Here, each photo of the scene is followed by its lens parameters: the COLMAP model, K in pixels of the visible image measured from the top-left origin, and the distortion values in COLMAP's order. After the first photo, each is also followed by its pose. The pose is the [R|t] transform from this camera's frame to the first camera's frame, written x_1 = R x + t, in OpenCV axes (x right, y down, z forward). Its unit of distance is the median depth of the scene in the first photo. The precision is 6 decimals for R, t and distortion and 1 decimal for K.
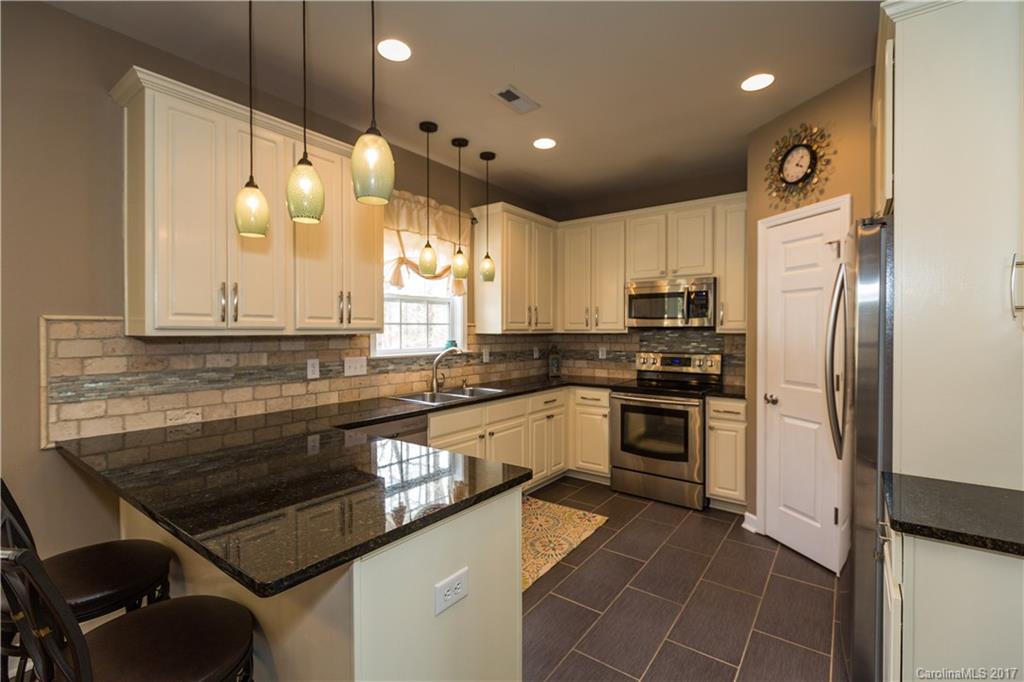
lens RADIAL K [[455.8, 0, 506.7], [0, 455.8, 335.6], [0, 0, 1]] dist [0.003653, -0.001368]
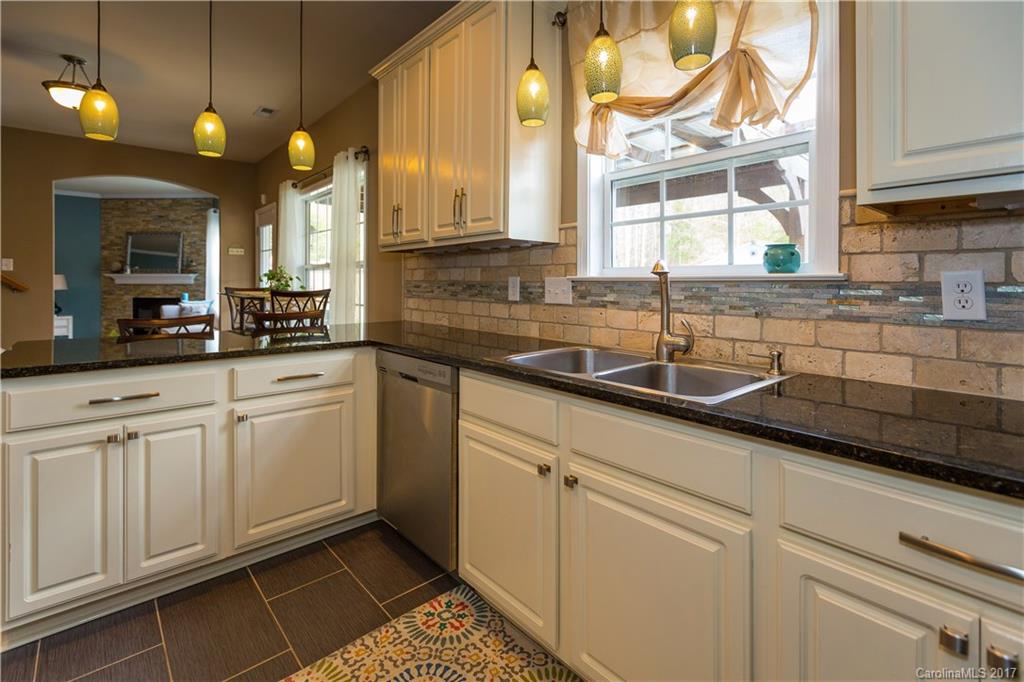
lens RADIAL K [[455.8, 0, 494.6], [0, 455.8, 285.8], [0, 0, 1]] dist [0.003653, -0.001368]
pose [[-0.173415, 0.014438, -0.984743, 0.370636], [-0.013616, 0.999762, 0.017056, 0.052573], [0.984755, 0.016366, -0.173177, 1.075522]]
